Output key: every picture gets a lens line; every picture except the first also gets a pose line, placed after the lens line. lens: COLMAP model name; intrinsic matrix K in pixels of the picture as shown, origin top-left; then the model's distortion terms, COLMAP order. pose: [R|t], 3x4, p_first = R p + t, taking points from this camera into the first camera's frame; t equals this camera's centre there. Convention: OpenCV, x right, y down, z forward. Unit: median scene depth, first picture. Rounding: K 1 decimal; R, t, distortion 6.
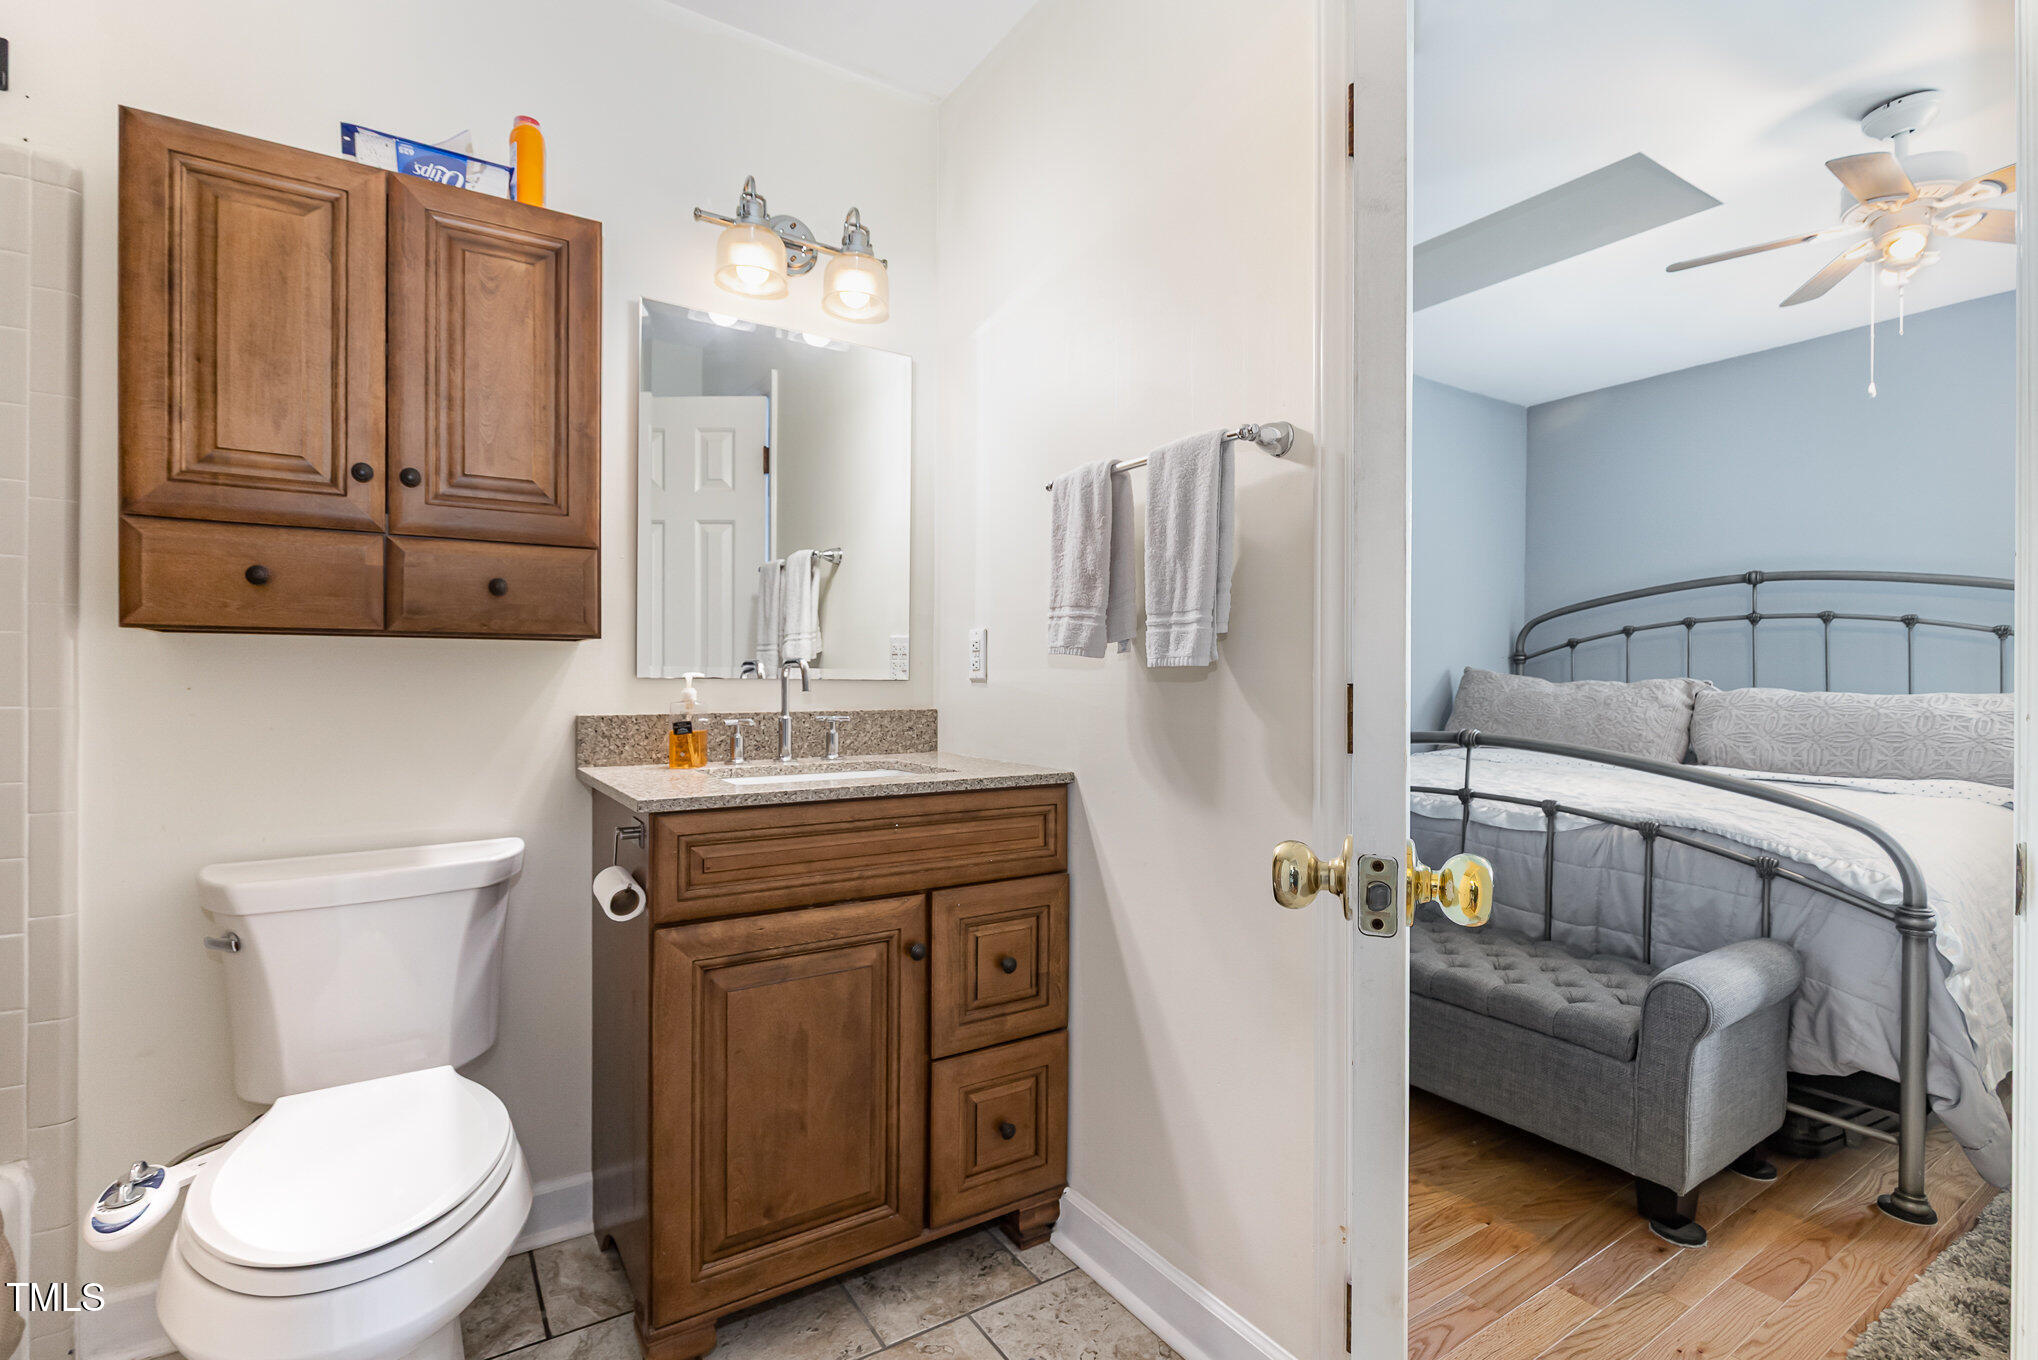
lens RADIAL K [[952.5, 0, 1012.2], [0, 952.5, 689.4], [0, 0, 1]] dist [0.002144, -0.000140]
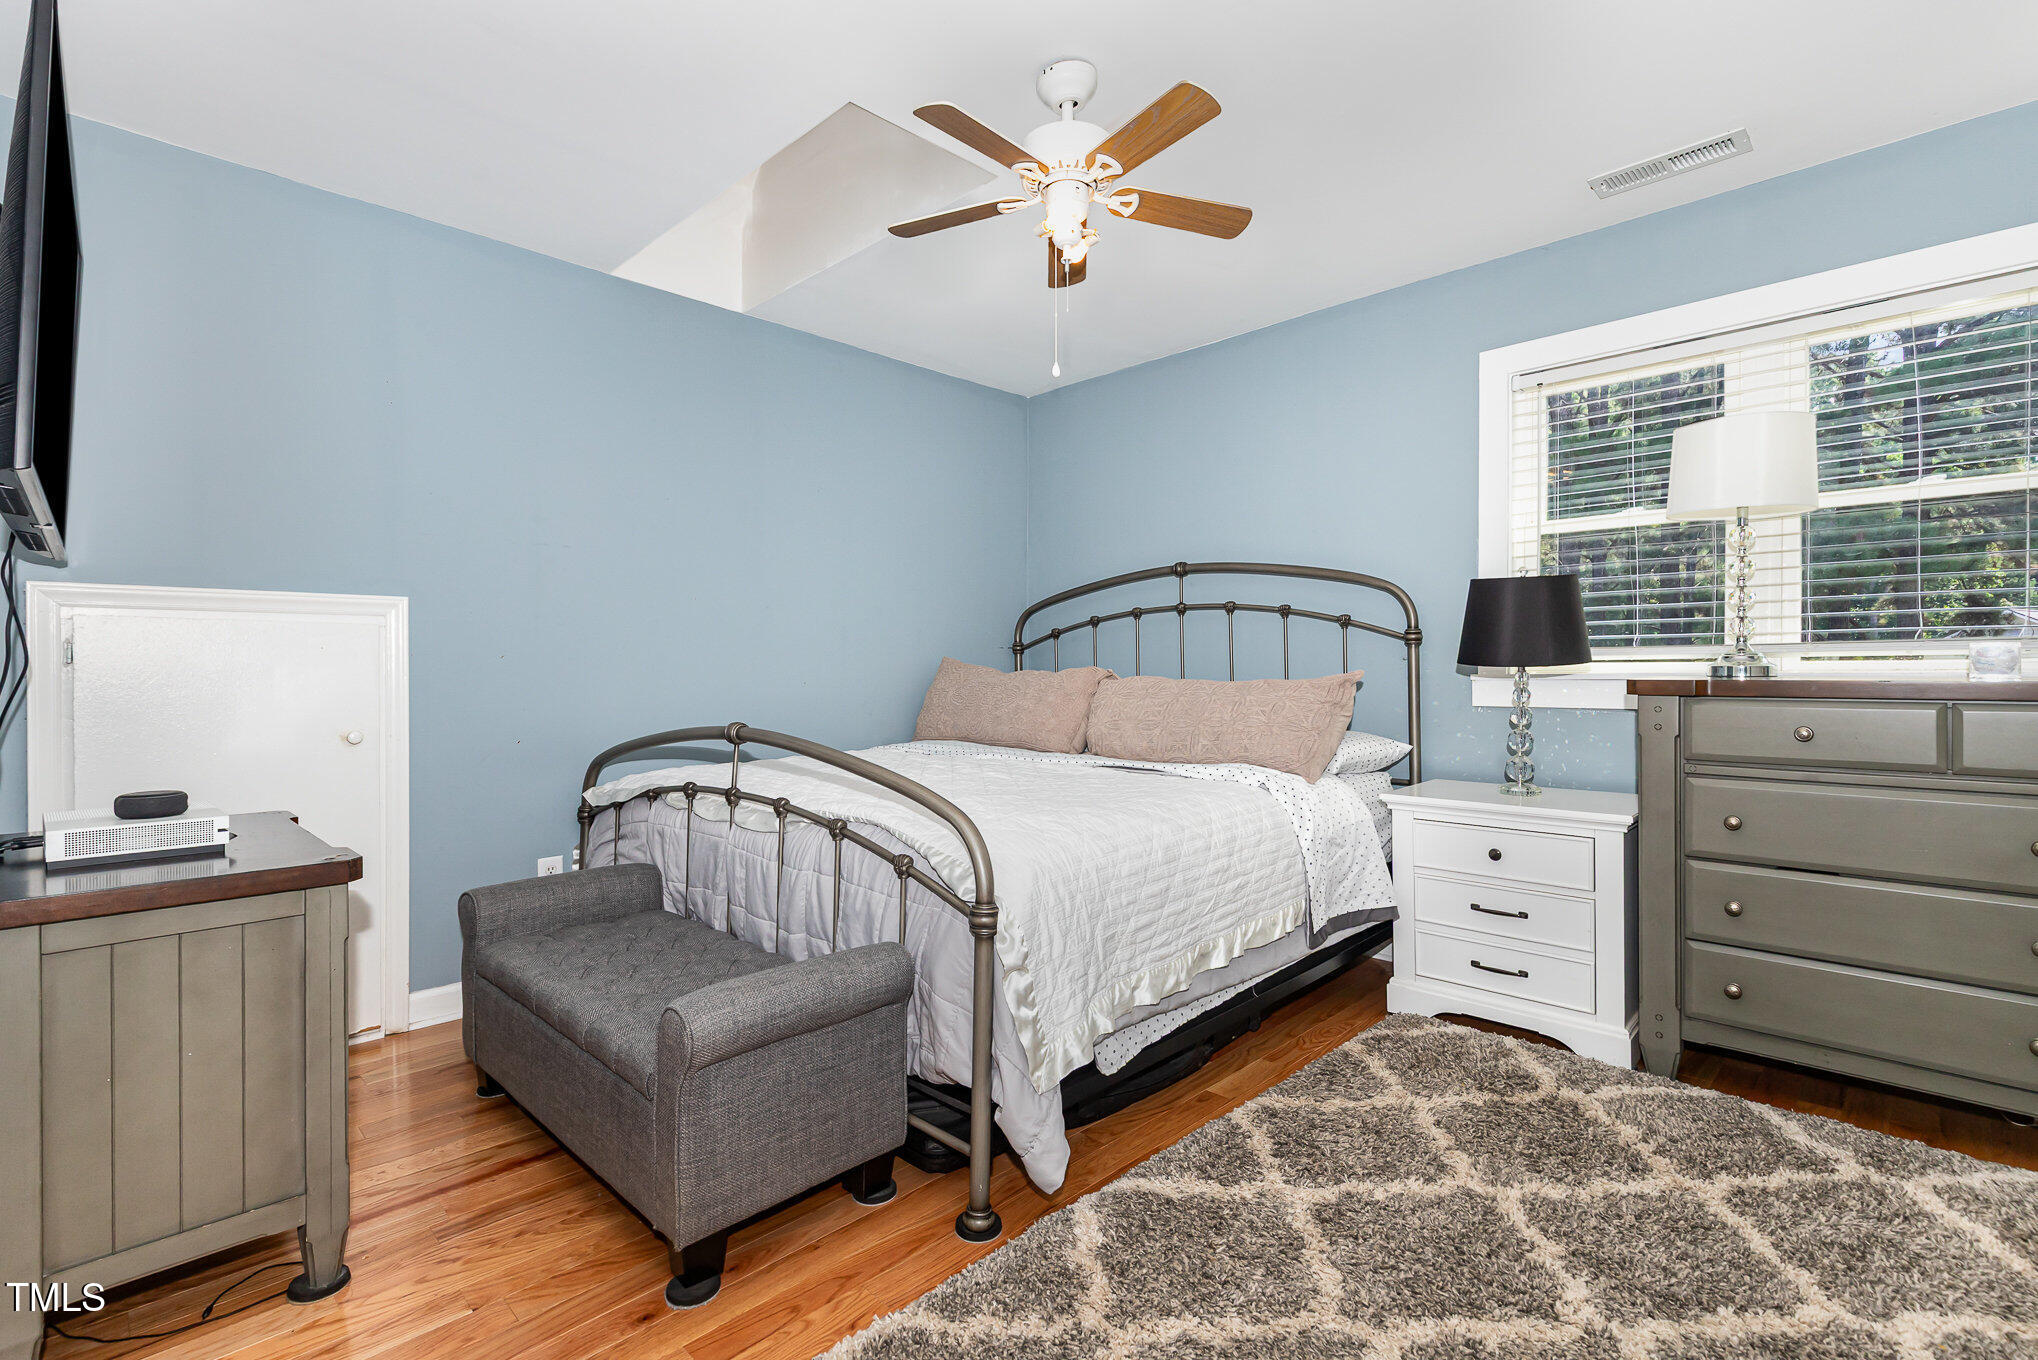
lens RADIAL K [[952.5, 0, 1015.5], [0, 952.5, 663.6], [0, 0, 1]] dist [0.002144, -0.000140]
pose [[0.979900, -0.006330, 0.199387, 0.610789], [0.010794, 0.999715, -0.021312, 0.007044], [-0.199195, 0.023035, 0.979689, 0.044867]]
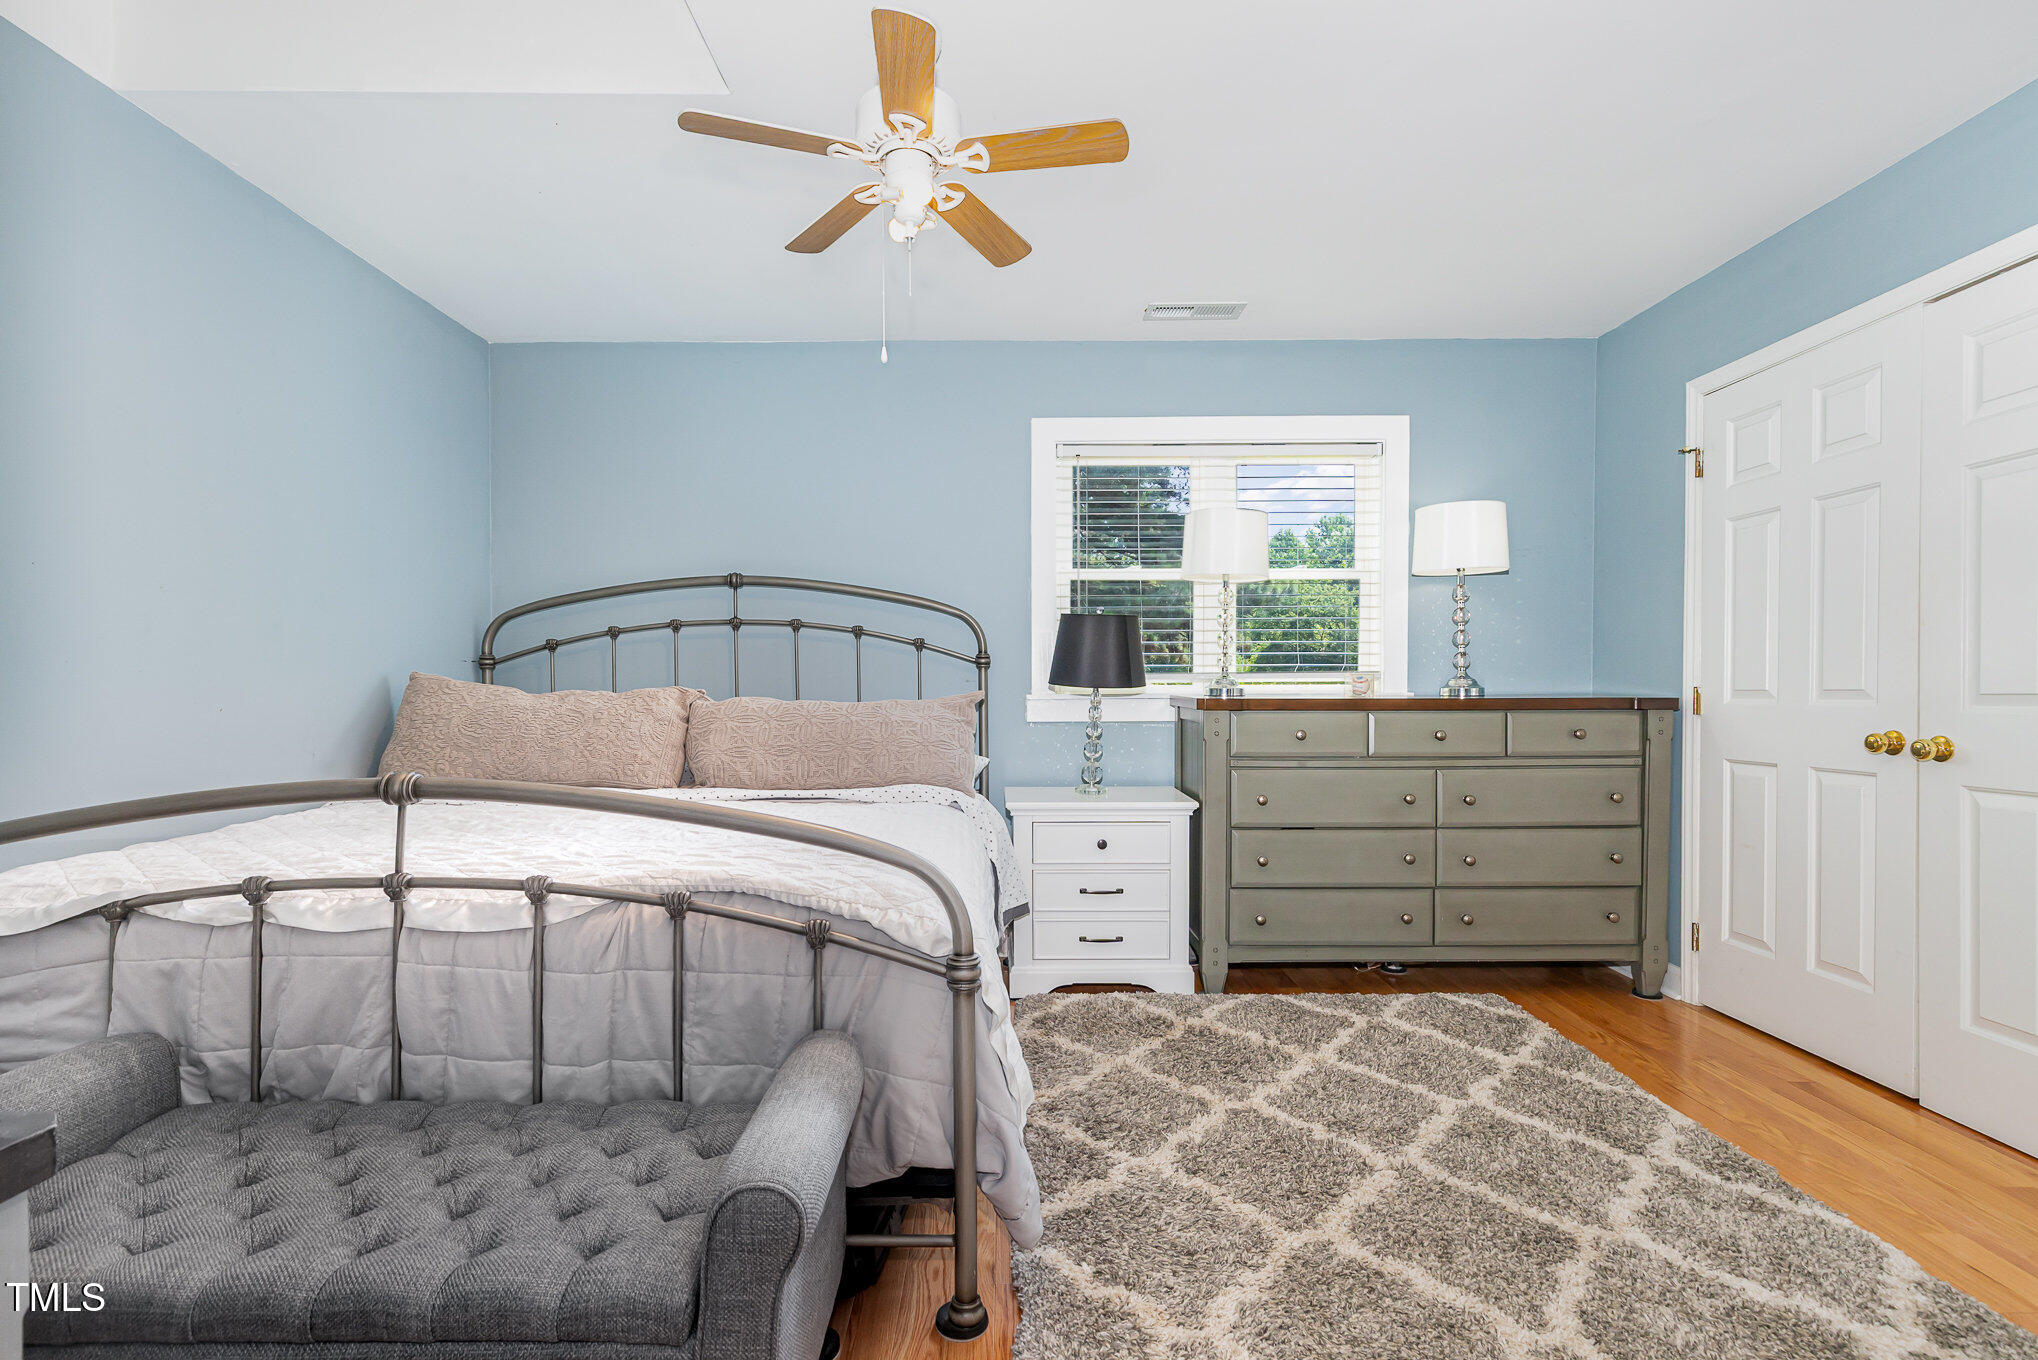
lens RADIAL K [[952.5, 0, 1013.3], [0, 952.5, 692.7], [0, 0, 1]] dist [0.002144, -0.000140]
pose [[0.546218, -0.007992, 0.837605, 0.207393], [0.015280, 0.999883, -0.000424, -0.002008], [-0.837504, 0.013030, 0.546276, 0.387987]]
